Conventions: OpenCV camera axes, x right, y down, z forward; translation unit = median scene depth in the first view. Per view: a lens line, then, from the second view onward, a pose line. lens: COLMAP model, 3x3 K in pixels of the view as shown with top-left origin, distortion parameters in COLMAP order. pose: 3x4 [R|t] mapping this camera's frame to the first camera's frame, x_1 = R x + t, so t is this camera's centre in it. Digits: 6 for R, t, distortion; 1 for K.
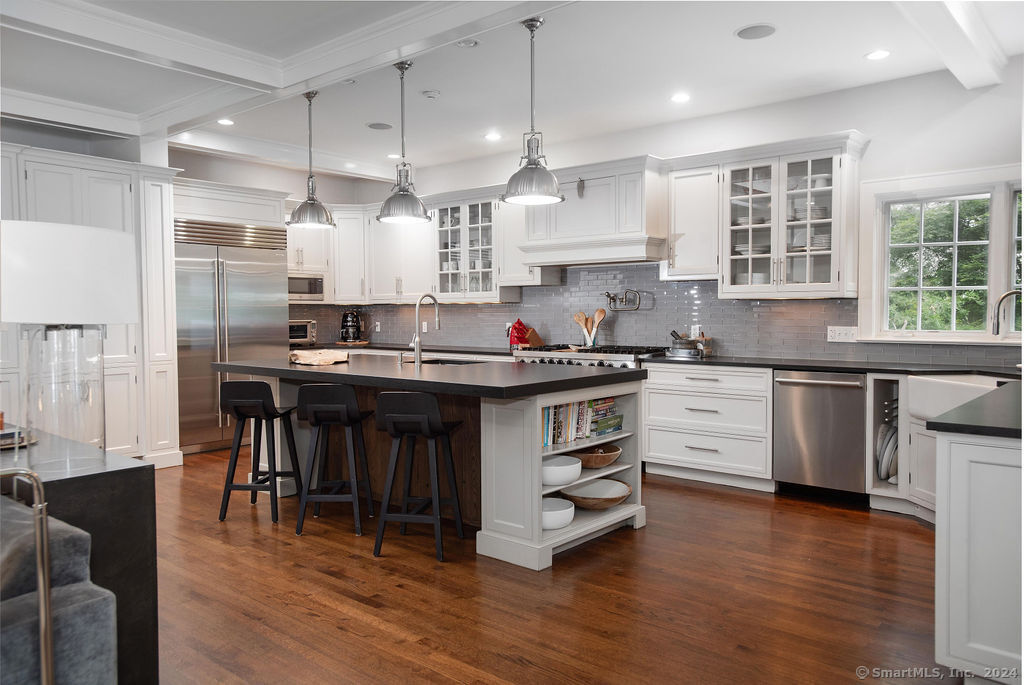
lens RADIAL K [[706.4, 0, 515.1], [0, 706.4, 350.3], [0, 0, 1]] dist [-0.069697, -0.001097]
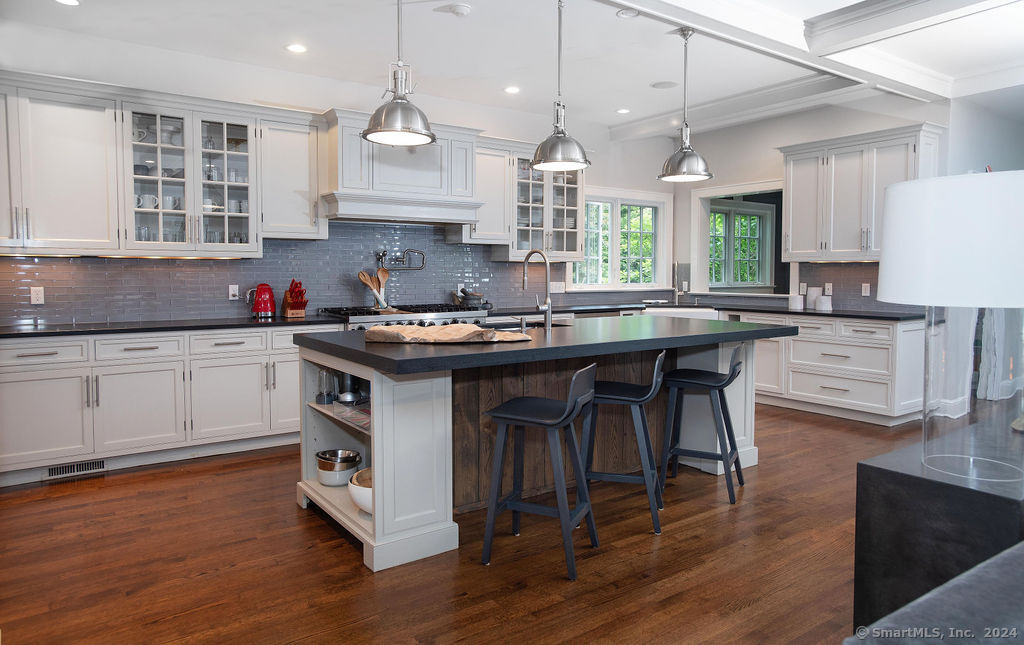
lens RADIAL K [[666.5, 0, 512.0], [0, 666.5, 309.7], [0, 0, 1]] dist [-0.024884, 0.006748]
pose [[0.270066, -0.050711, 0.961505, -0.773184], [0.048952, 0.998044, 0.038888, -0.031455], [-0.961597, 0.036565, 0.272020, 0.639686]]
